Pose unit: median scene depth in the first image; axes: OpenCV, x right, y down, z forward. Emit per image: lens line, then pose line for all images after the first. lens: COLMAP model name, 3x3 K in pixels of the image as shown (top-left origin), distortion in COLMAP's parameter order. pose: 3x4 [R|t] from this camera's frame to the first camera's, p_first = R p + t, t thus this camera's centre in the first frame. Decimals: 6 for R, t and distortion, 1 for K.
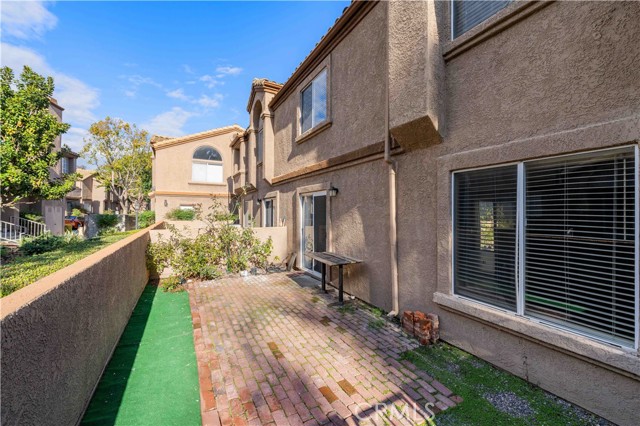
lens RADIAL K [[265.7, 0, 320.0], [0, 265.7, 213.0], [0, 0, 1]] dist [0.001337, -0.000191]
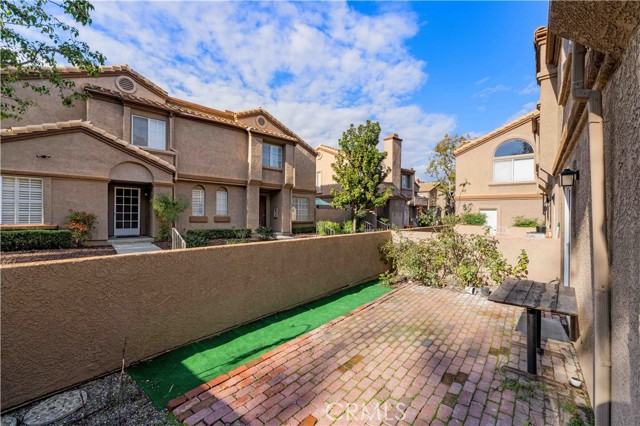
lens RADIAL K [[265.7, 0, 320.0], [0, 265.7, 213.0], [0, 0, 1]] dist [0.001337, -0.000191]
pose [[0.373481, -0.007304, -0.927609, 0.465309], [-0.011444, 0.999857, -0.012480, 0.007211], [0.927567, 0.015277, 0.373344, 0.397229]]
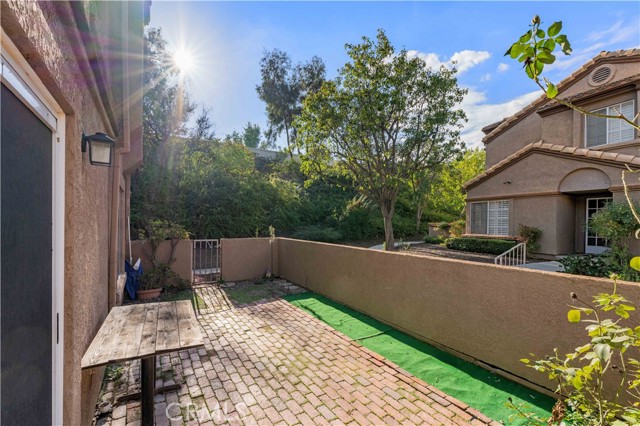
lens RADIAL K [[269.4, 0, 321.4], [0, 269.4, 223.7], [0, 0, 1]] dist [-0.000991, -0.000203]
pose [[-0.996814, -0.020056, -0.077204, -0.224871], [-0.020454, 0.999781, 0.004370, -0.001087], [0.077100, 0.005935, -0.997006, 1.664881]]
